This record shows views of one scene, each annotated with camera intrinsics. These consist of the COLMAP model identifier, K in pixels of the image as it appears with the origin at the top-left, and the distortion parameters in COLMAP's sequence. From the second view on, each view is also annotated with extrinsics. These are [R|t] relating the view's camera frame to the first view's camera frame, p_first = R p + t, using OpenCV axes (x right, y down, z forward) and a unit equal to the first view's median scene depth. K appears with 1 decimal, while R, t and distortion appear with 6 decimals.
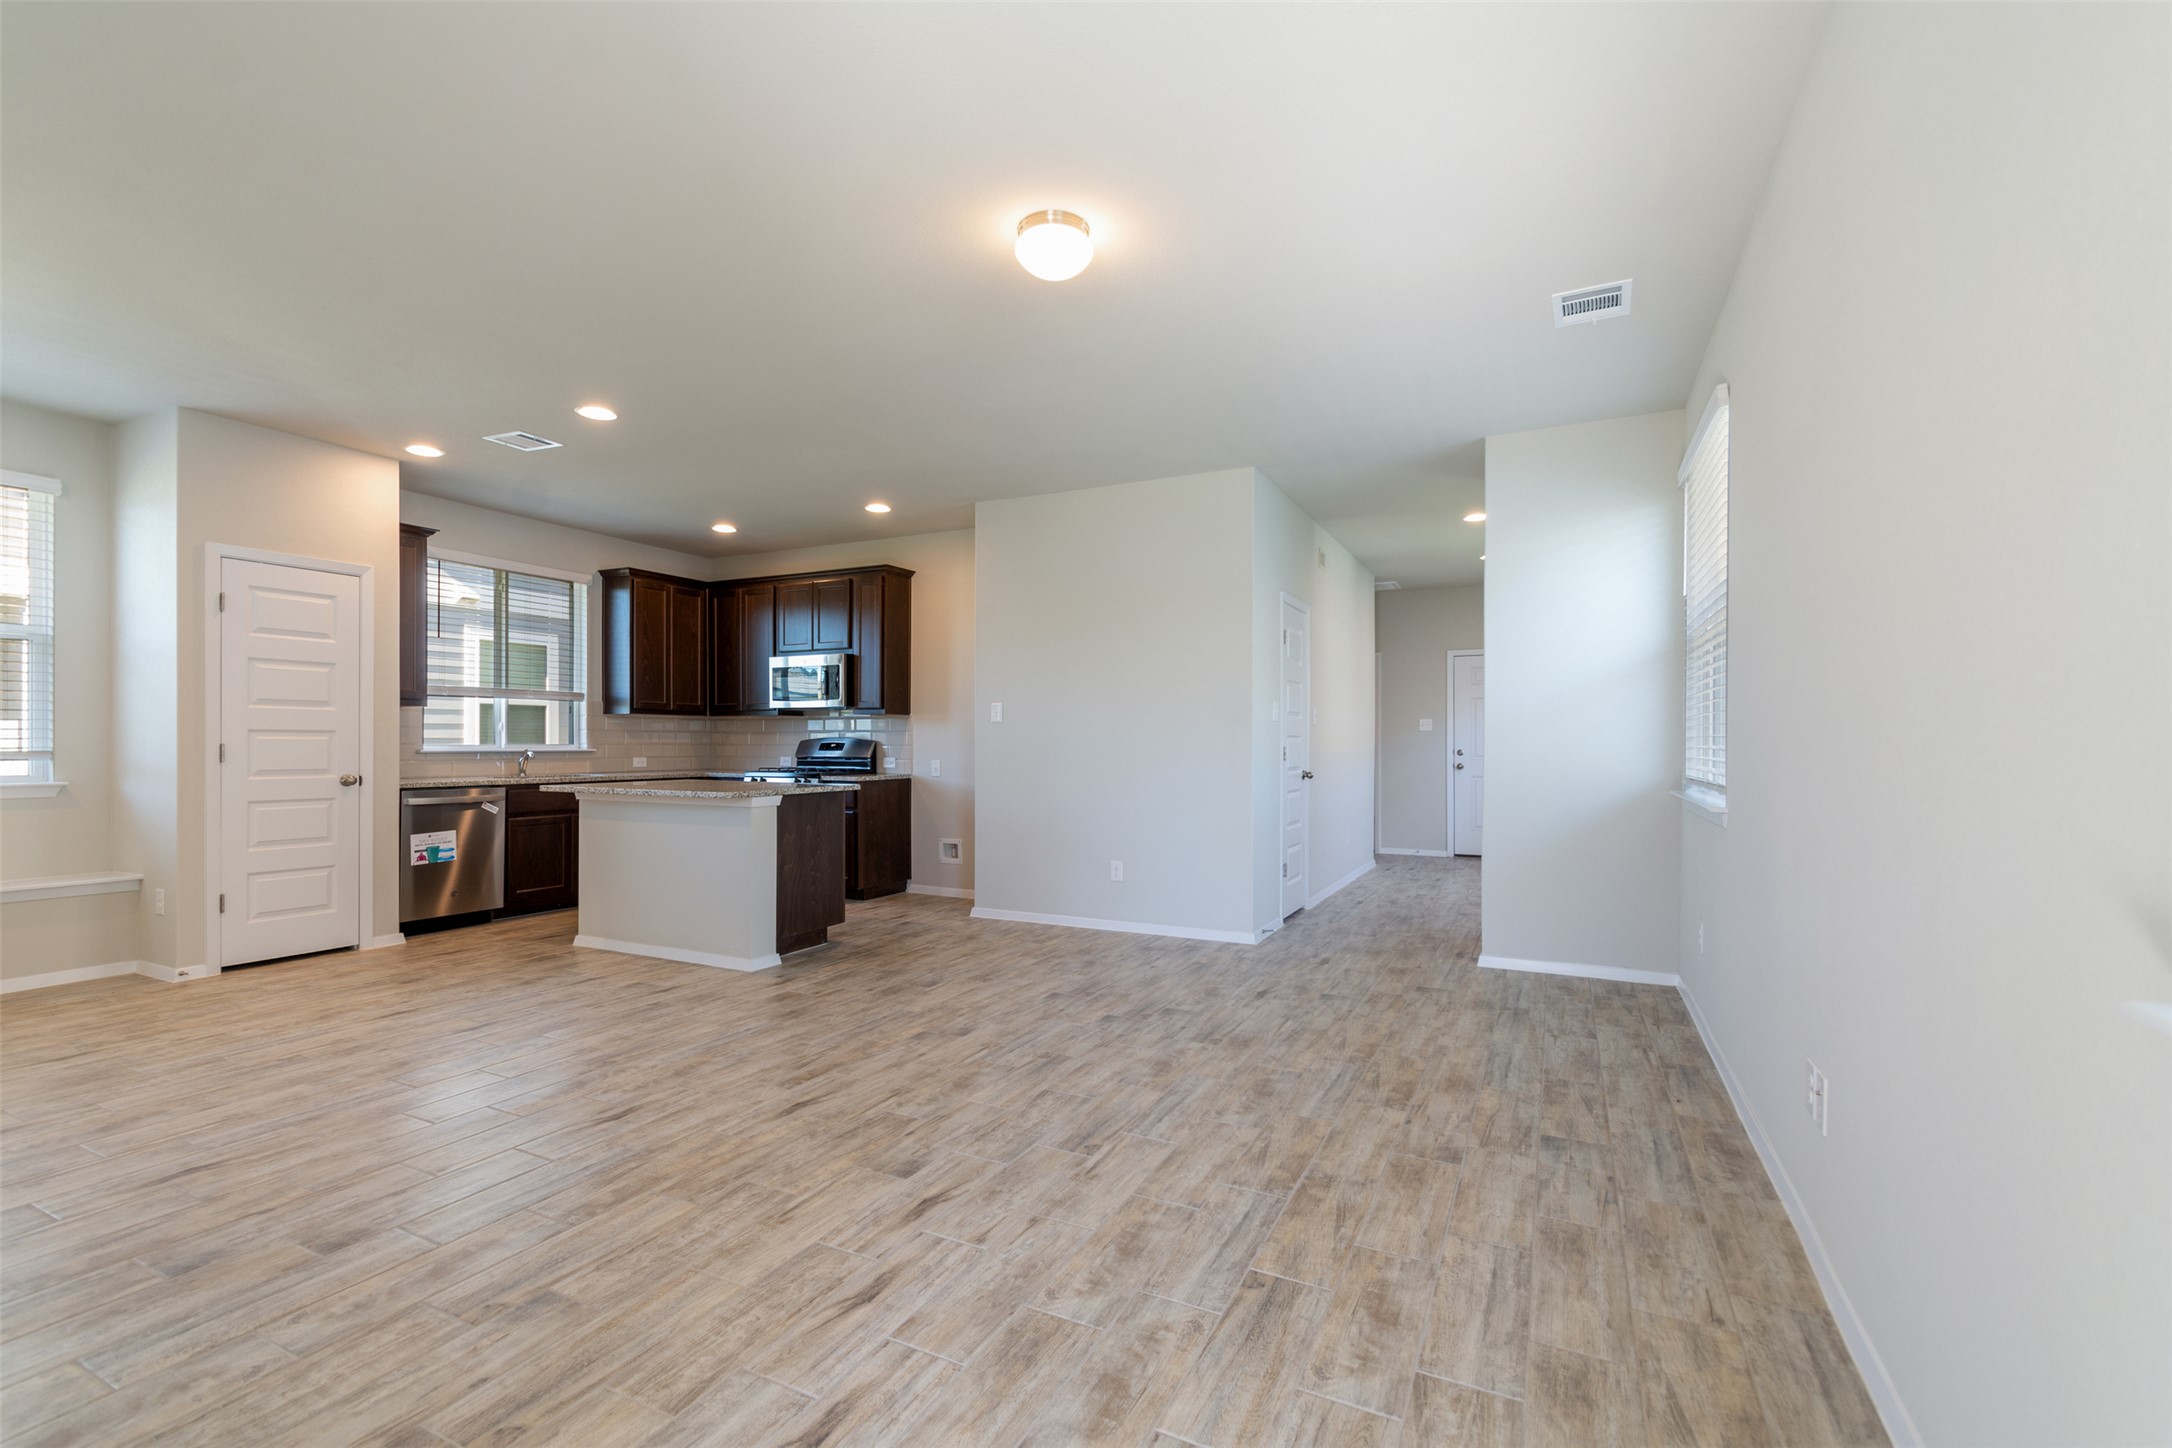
lens RADIAL K [[975.7, 0, 1083.9], [0, 975.7, 733.5], [0, 0, 1]] dist [-0.001991, -0.000692]
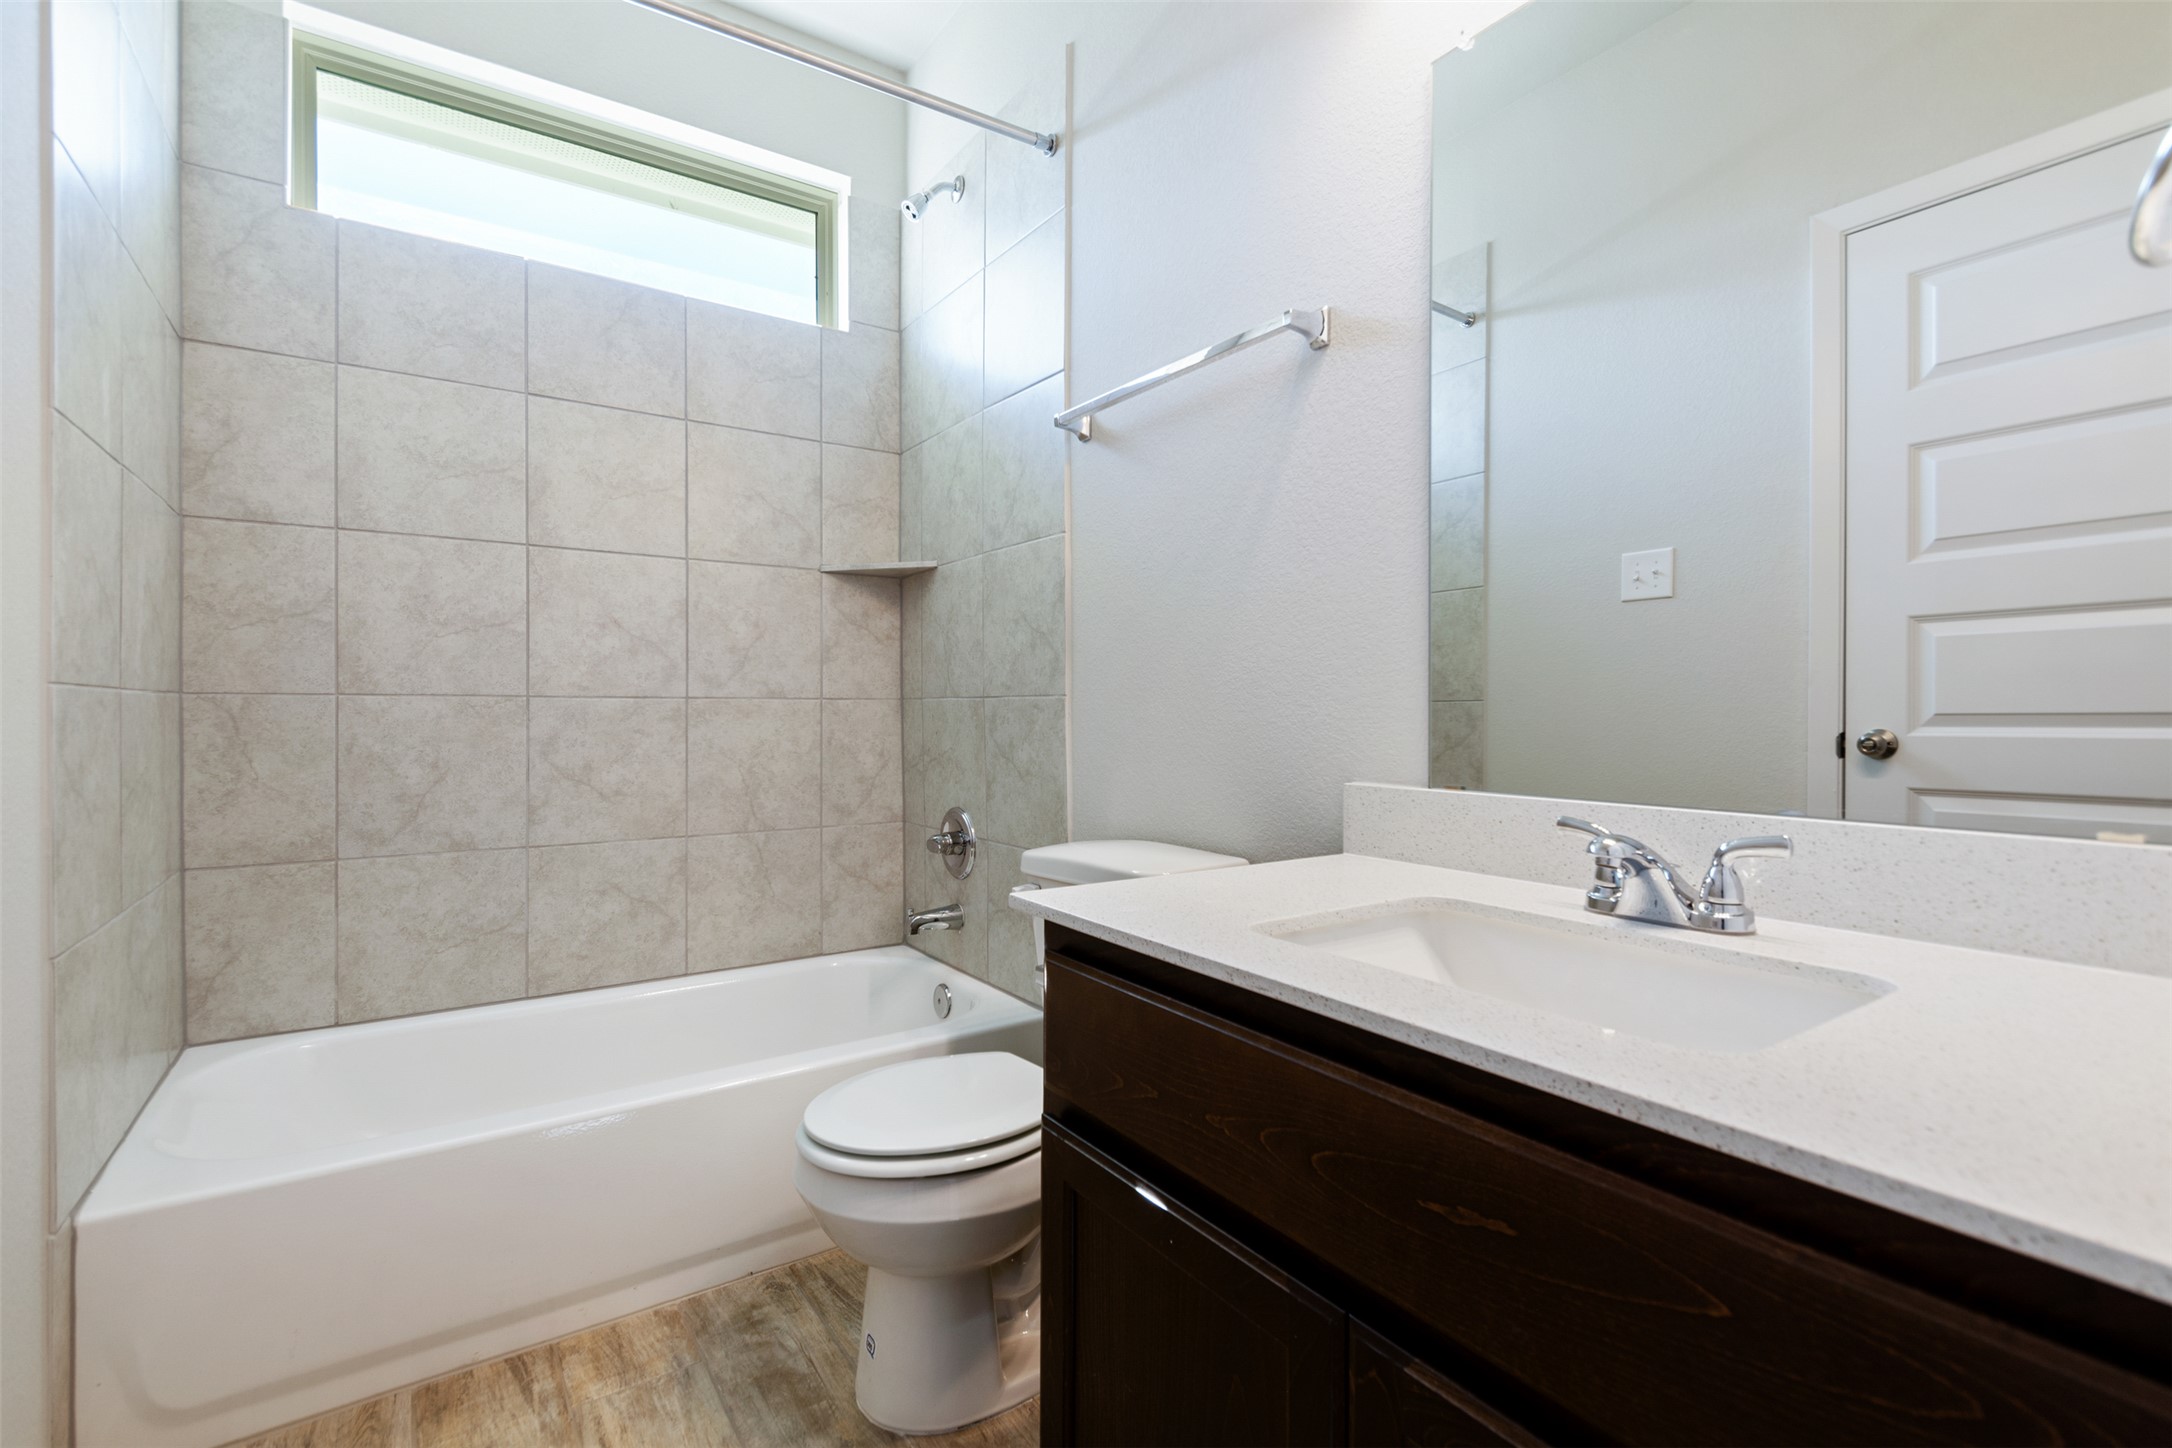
lens RADIAL K [[975.7, 0, 1087.0], [0, 975.7, 715.9], [0, 0, 1]] dist [-0.001991, -0.000692]
pose [[-0.486826, 0.001122, -0.873498, 0.878935], [0.000259, 0.999999, 0.001140, 0.089225], [0.873499, 0.000329, -0.486826, 1.635143]]
